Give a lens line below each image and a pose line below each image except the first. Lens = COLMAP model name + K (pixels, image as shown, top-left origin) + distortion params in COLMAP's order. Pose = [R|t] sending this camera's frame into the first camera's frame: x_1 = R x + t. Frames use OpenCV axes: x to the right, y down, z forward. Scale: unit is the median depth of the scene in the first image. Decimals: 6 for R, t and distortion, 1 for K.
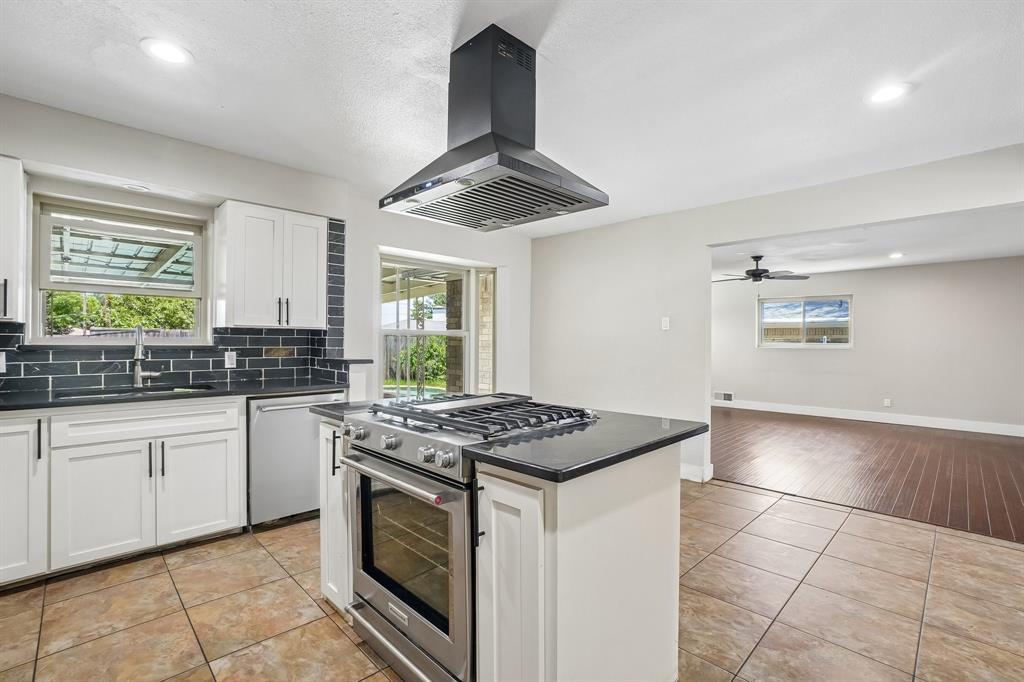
lens RADIAL K [[459.2, 0, 519.9], [0, 459.2, 341.5], [0, 0, 1]] dist [-0.049429, 0.009977]
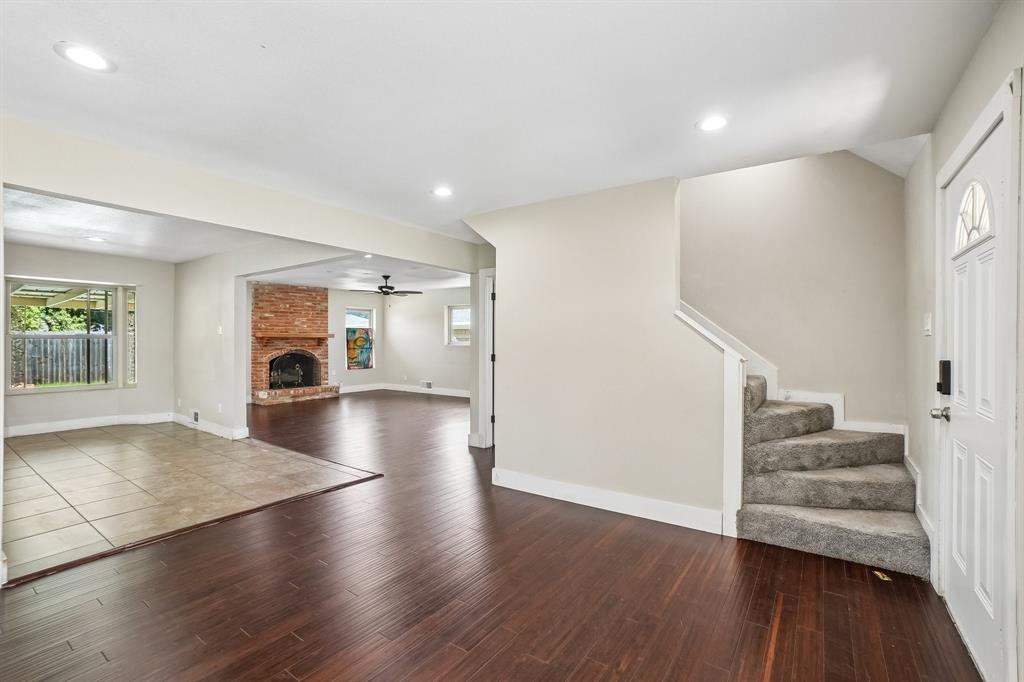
lens RADIAL K [[459.2, 0, 501.7], [0, 459.2, 342.8], [0, 0, 1]] dist [-0.049429, 0.009977]
pose [[0.987776, -0.009116, 0.155616, 1.283090], [0.009563, 0.999952, -0.002121, 0.017061], [-0.155589, 0.003584, 0.987815, -0.678600]]
